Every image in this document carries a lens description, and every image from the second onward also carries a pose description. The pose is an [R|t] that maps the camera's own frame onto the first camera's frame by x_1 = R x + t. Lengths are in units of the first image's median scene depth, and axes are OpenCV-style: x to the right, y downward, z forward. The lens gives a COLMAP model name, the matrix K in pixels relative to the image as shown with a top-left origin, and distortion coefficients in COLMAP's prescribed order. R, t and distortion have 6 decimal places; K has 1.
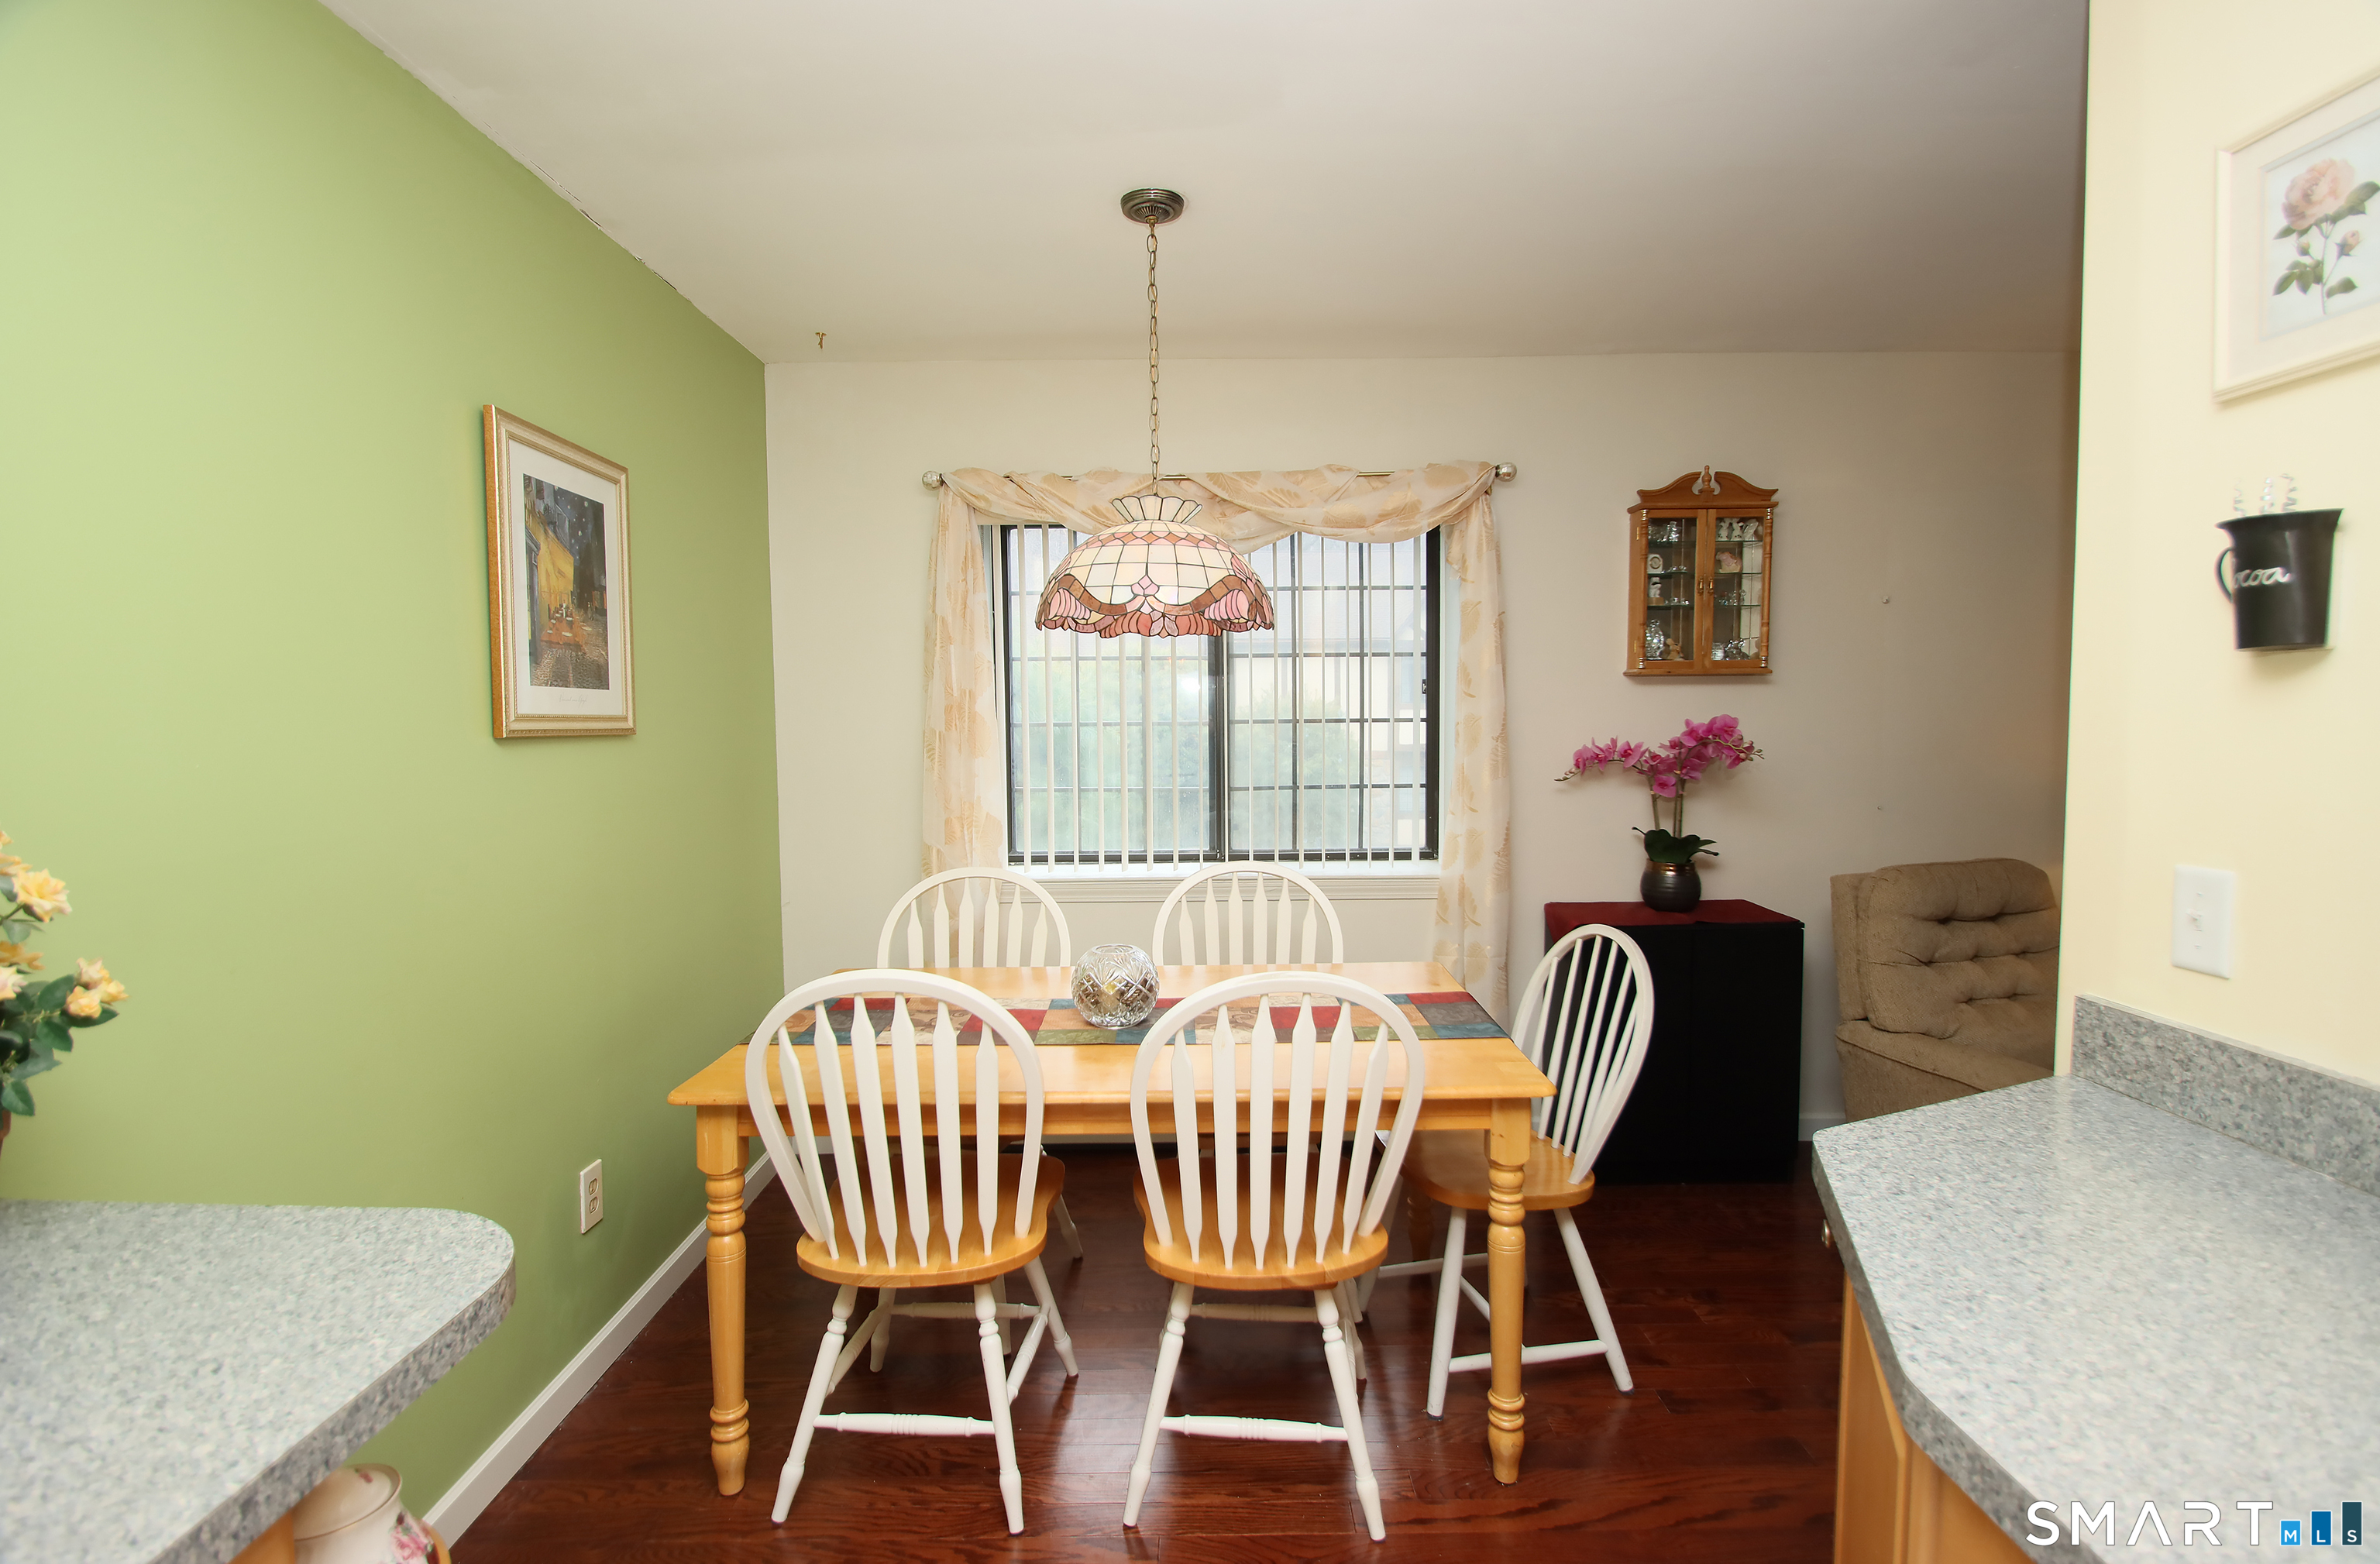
lens RADIAL K [[1099.3, 0, 1200.5], [0, 1099.3, 793.8], [0, 0, 1]] dist [0.008340, -0.015603]
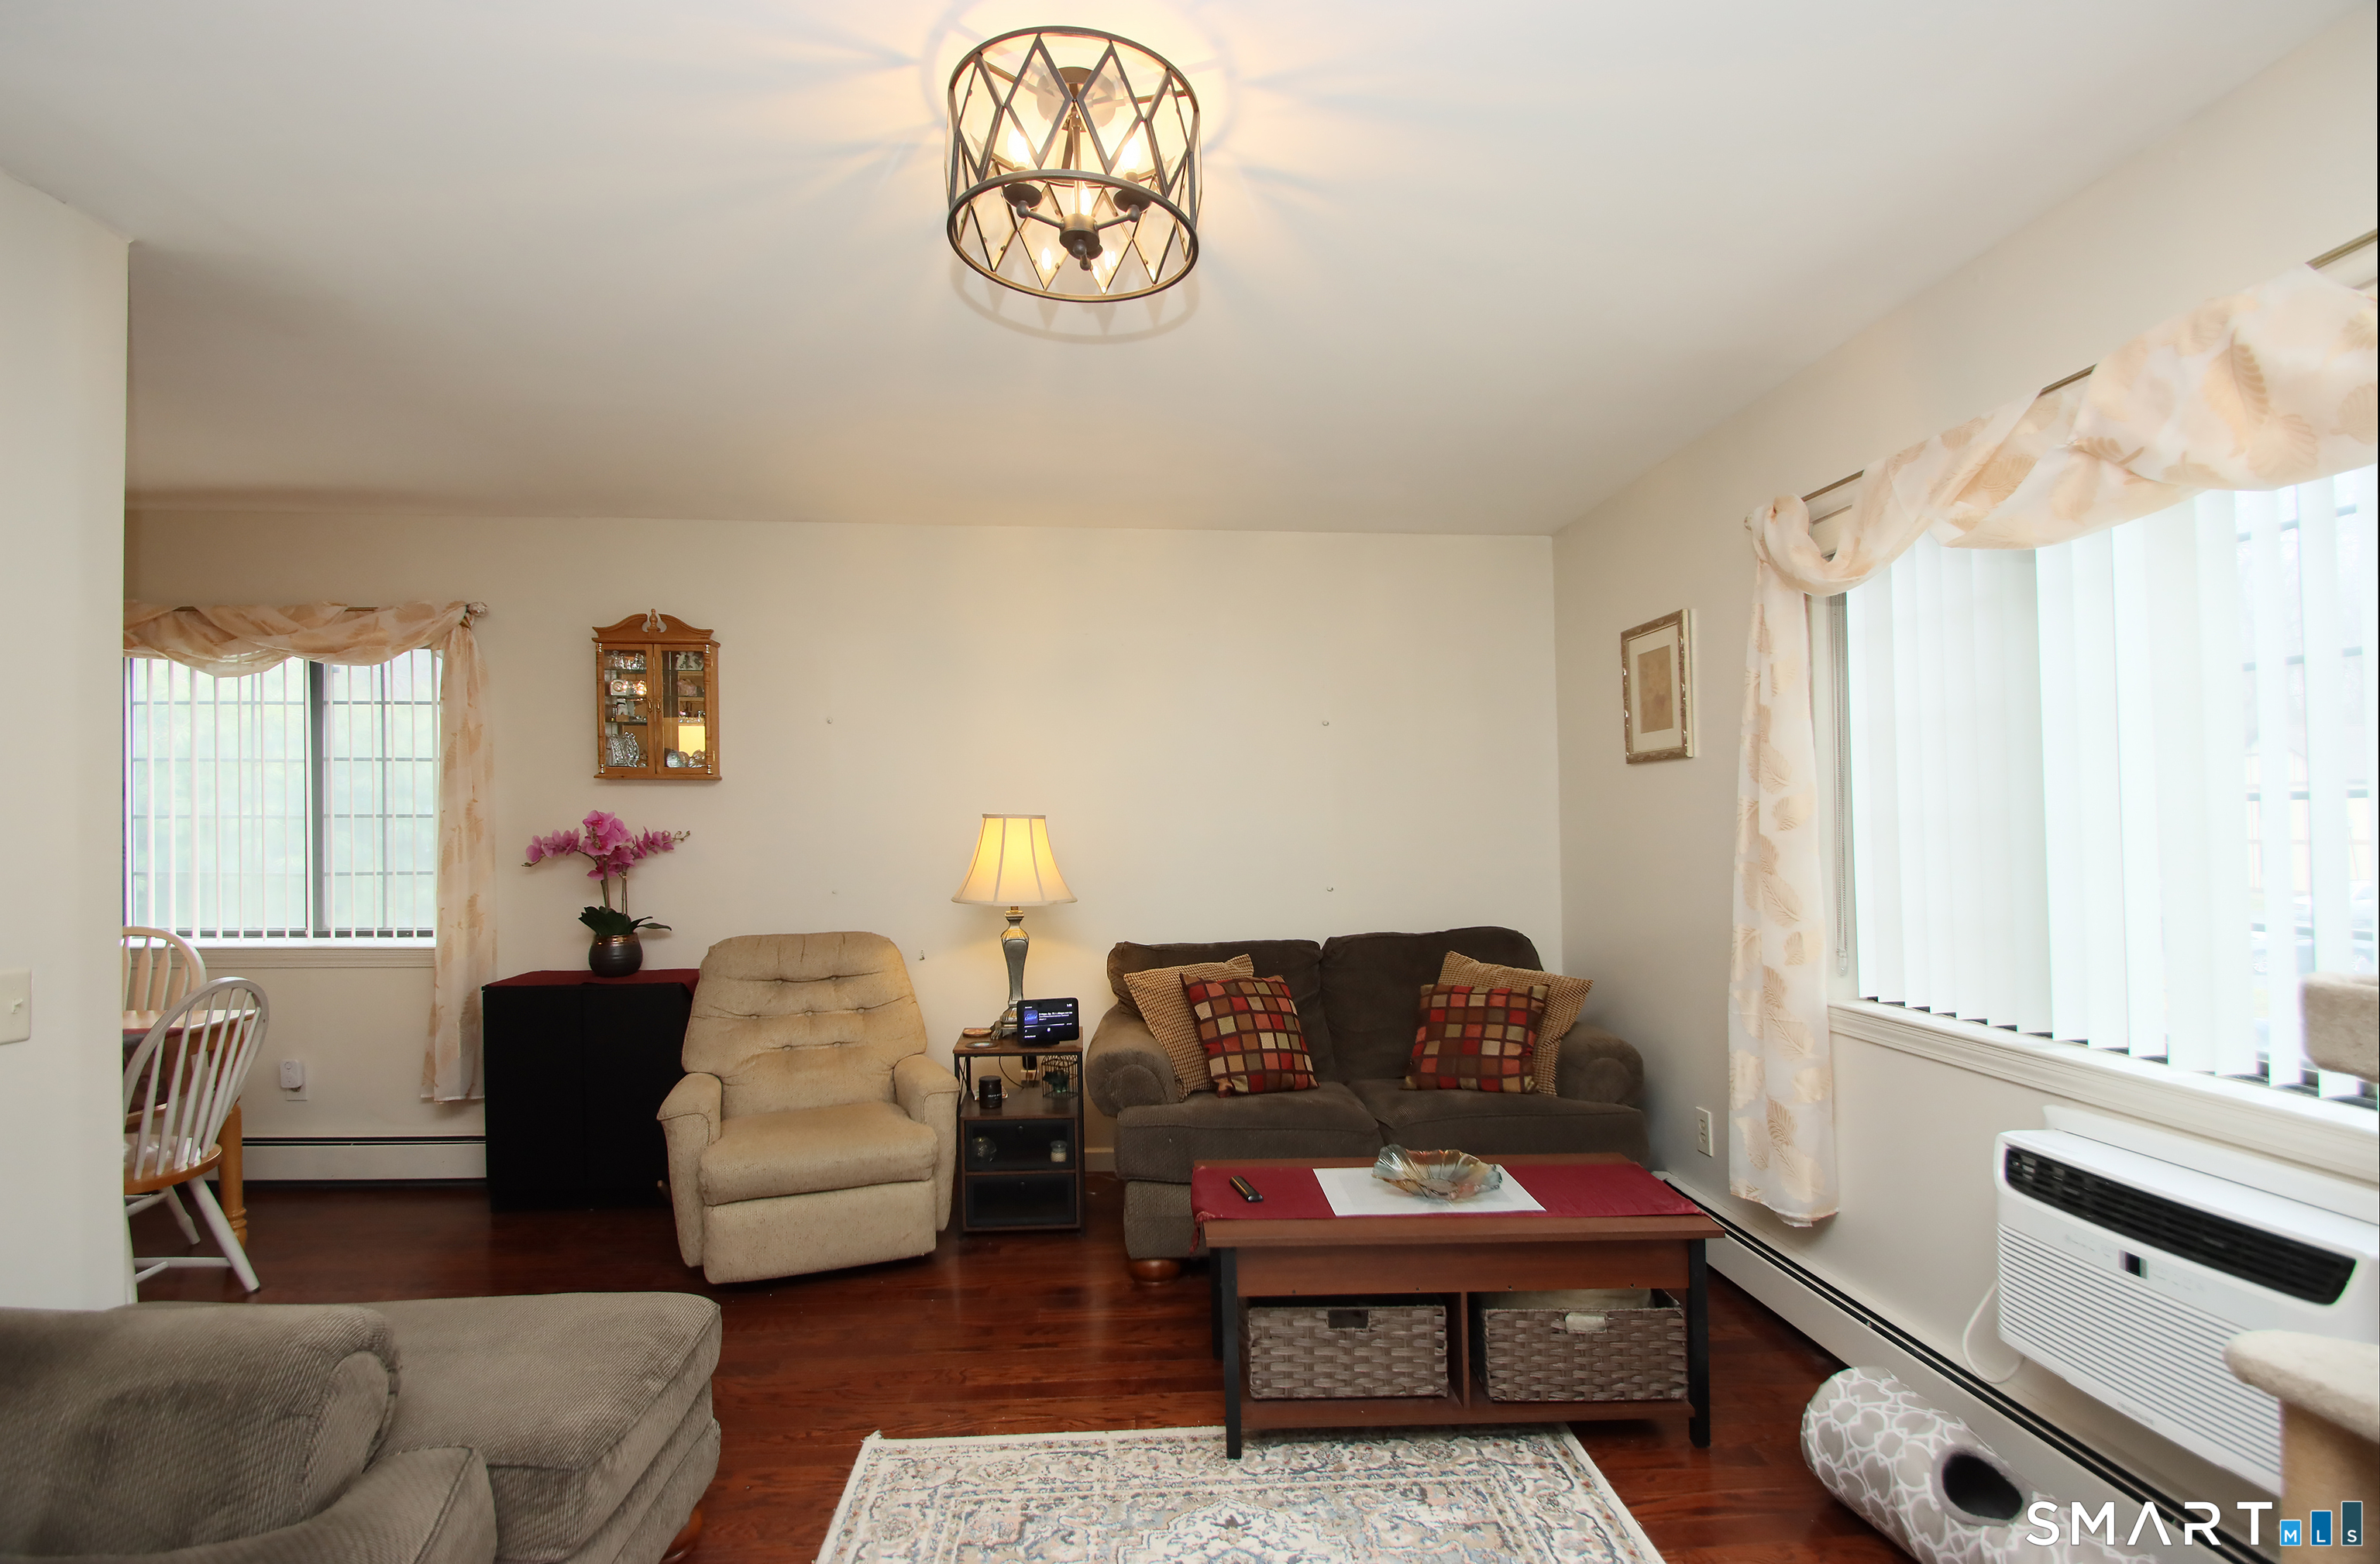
lens RADIAL K [[1102.4, 0, 1192.5], [0, 1102.4, 850.9], [0, 0, 1]] dist [0.001411, -0.014875]
pose [[0.998158, 0.011800, 0.059515, 1.059823], [-0.008244, 0.998186, -0.059636, 0.039361], [-0.060110, 0.059036, 0.996444, -0.247892]]
